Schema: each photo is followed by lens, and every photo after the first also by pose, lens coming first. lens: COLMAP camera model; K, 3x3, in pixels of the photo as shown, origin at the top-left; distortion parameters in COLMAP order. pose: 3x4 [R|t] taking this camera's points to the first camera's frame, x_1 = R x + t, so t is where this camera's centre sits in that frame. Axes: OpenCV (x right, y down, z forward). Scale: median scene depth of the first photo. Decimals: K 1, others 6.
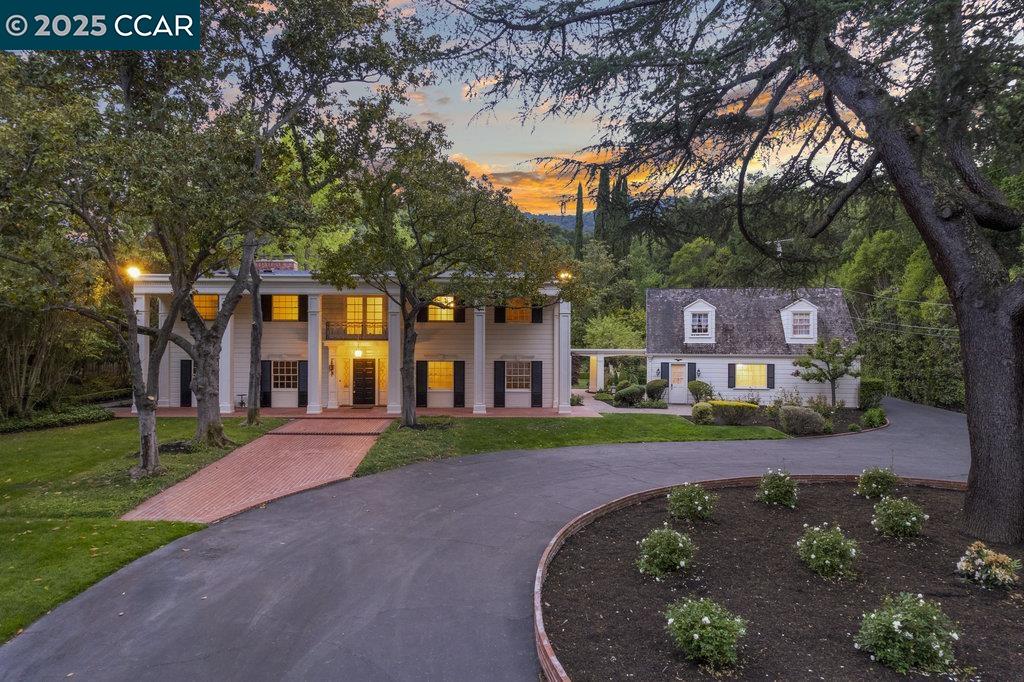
lens RADIAL K [[654.8, 0, 512.0], [0, 654.8, 341.0], [0, 0, 1]] dist [-0.076954, 0.072185]
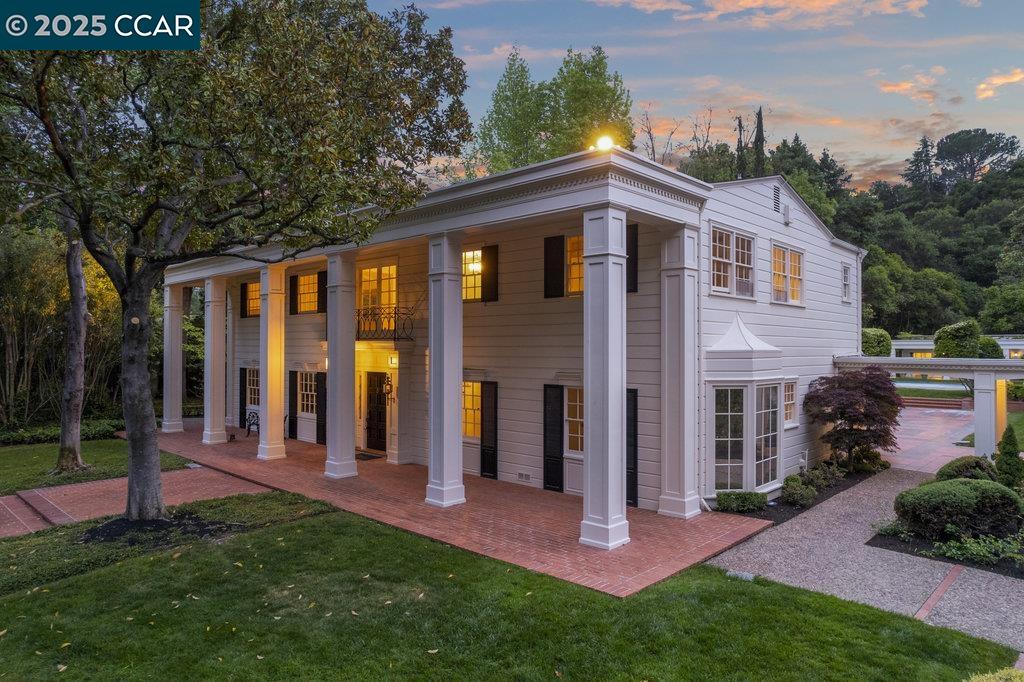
lens RADIAL K [[654.8, 0, 512.0], [0, 654.8, 341.0], [0, 0, 1]] dist [-0.076954, 0.072185]
pose [[0.690351, -0.009239, -0.723416, 0.280003], [0.004032, 0.999952, -0.008923, 0.004978], [0.723463, 0.003243, 0.690355, 0.682372]]
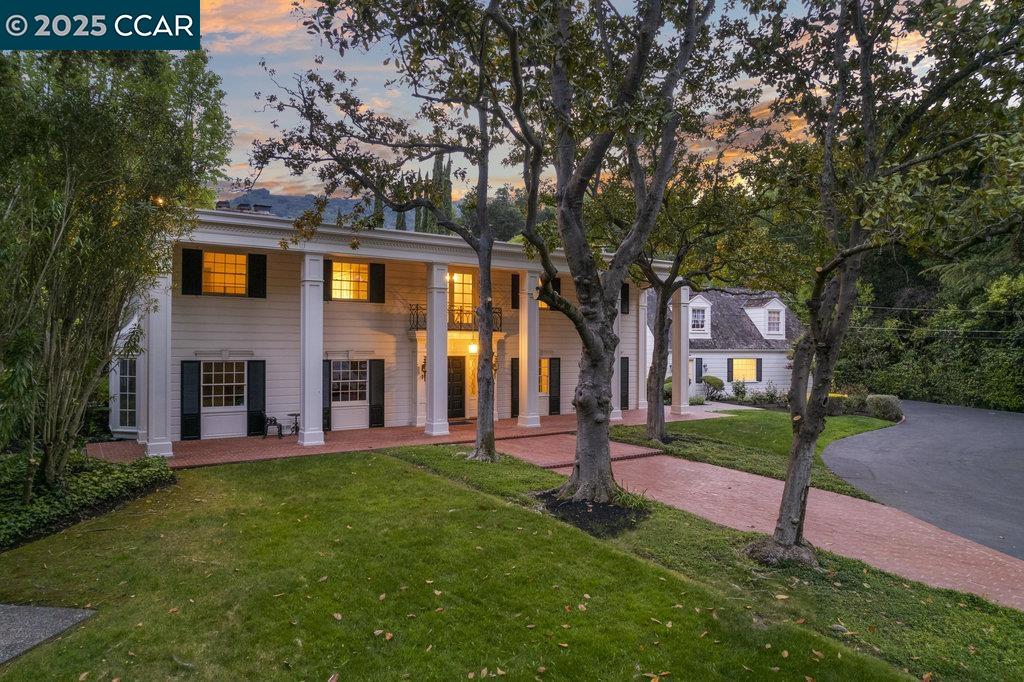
lens RADIAL K [[654.8, 0, 512.0], [0, 654.8, 341.0], [0, 0, 1]] dist [-0.076954, 0.072185]
pose [[0.849594, 0.003120, 0.527428, -0.557730], [-0.001548, 0.999993, -0.003422, 0.012488], [-0.527435, 0.002091, 0.849593, 0.336956]]
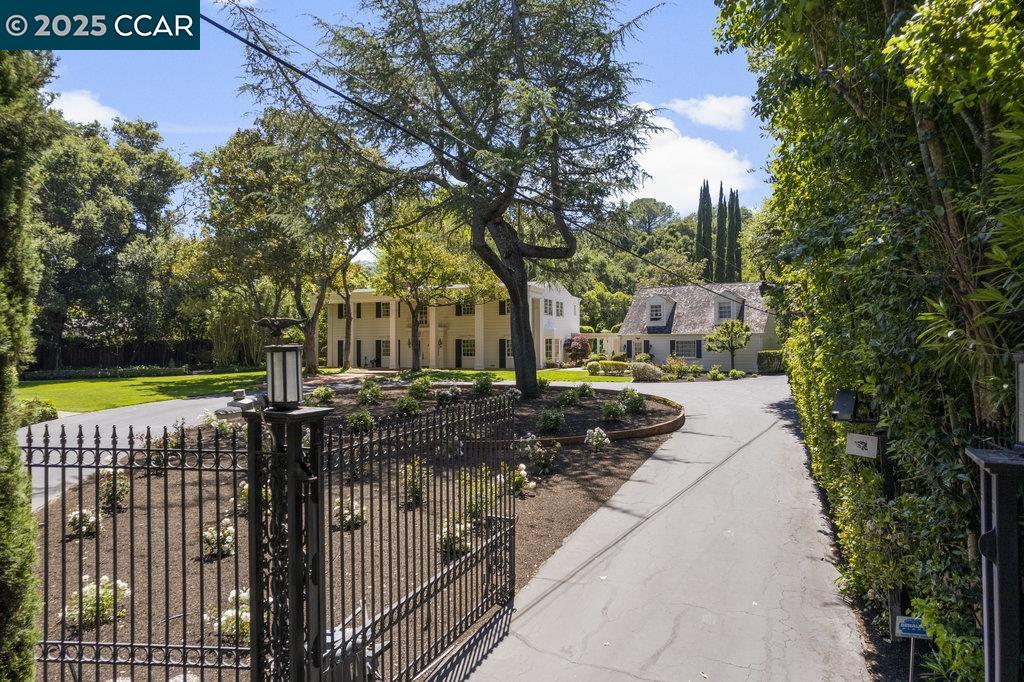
lens RADIAL K [[654.8, 0, 512.0], [0, 654.8, 341.0], [0, 0, 1]] dist [-0.076954, 0.072185]
pose [[0.911035, -0.006963, -0.412270, 0.664132], [0.004513, 0.999966, -0.006916, 0.047272], [0.412304, 0.004440, 0.911035, -0.446799]]
